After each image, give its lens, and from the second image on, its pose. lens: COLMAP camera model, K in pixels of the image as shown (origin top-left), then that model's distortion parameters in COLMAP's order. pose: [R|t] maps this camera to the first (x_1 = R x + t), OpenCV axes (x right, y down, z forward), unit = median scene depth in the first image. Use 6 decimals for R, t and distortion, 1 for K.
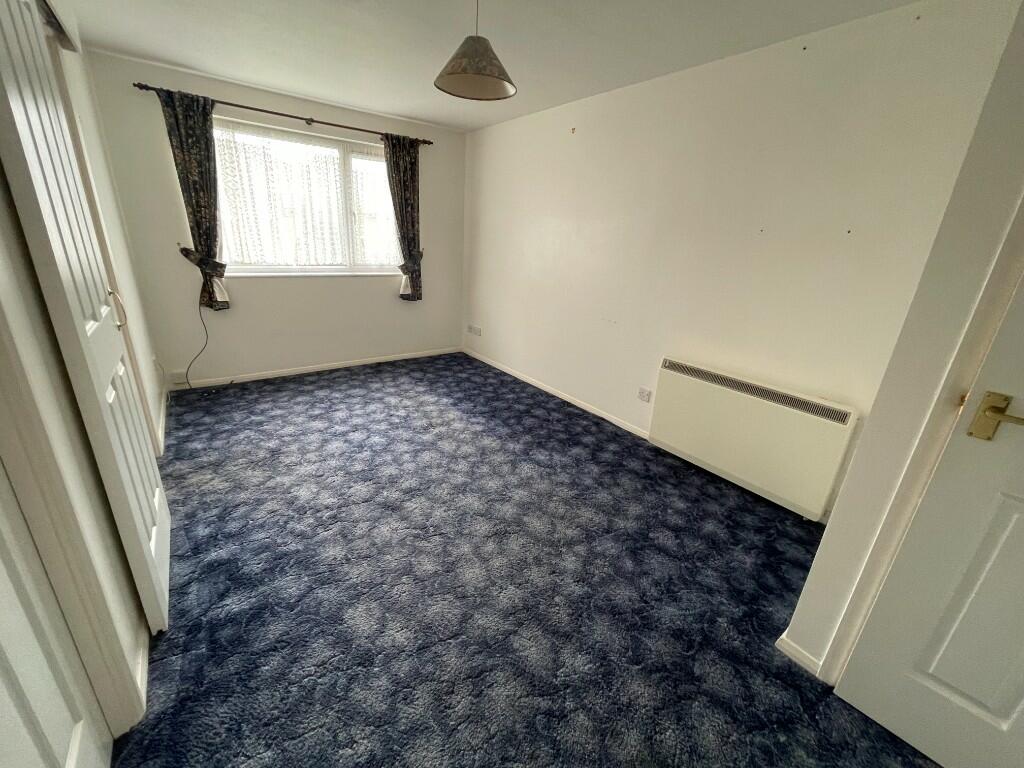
lens RADIAL K [[415.6, 0, 509.7], [0, 415.6, 385.1], [0, 0, 1]] dist [0.002873, 0.000758]
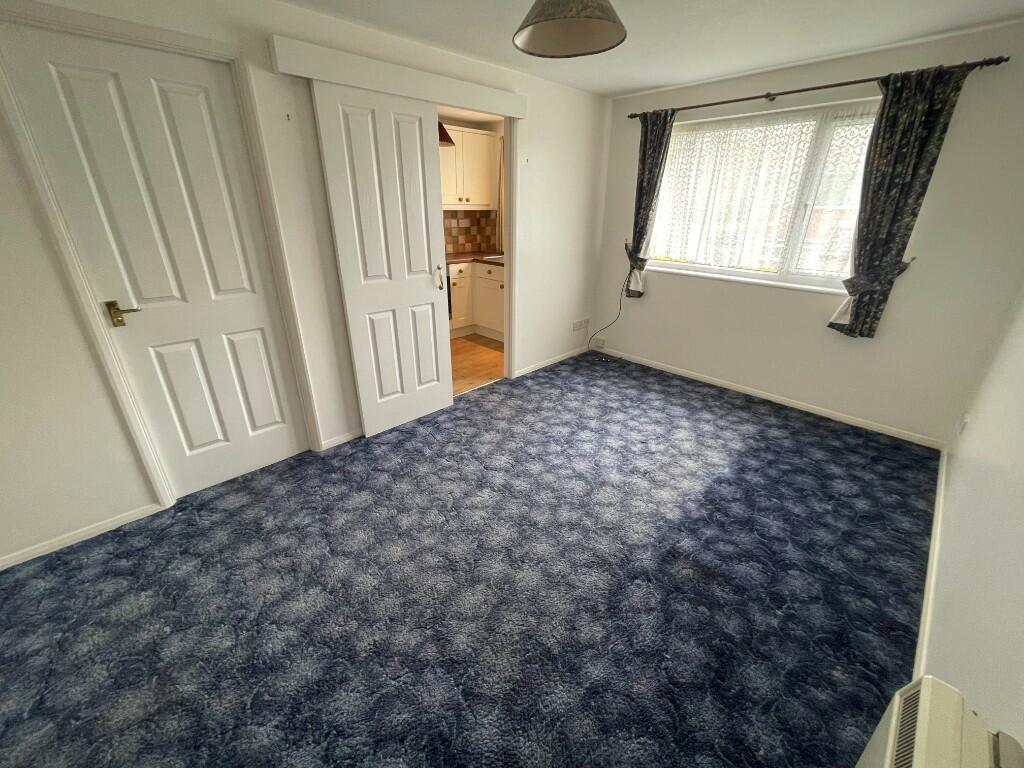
lens RADIAL K [[415.6, 0, 506.9], [0, 415.6, 380.3], [0, 0, 1]] dist [0.002873, 0.000758]
pose [[0.119350, 0.342698, -0.931833, 0.451420], [-0.336042, 0.897093, 0.286881, -0.199401], [0.934254, 0.278896, 0.222229, 0.508778]]
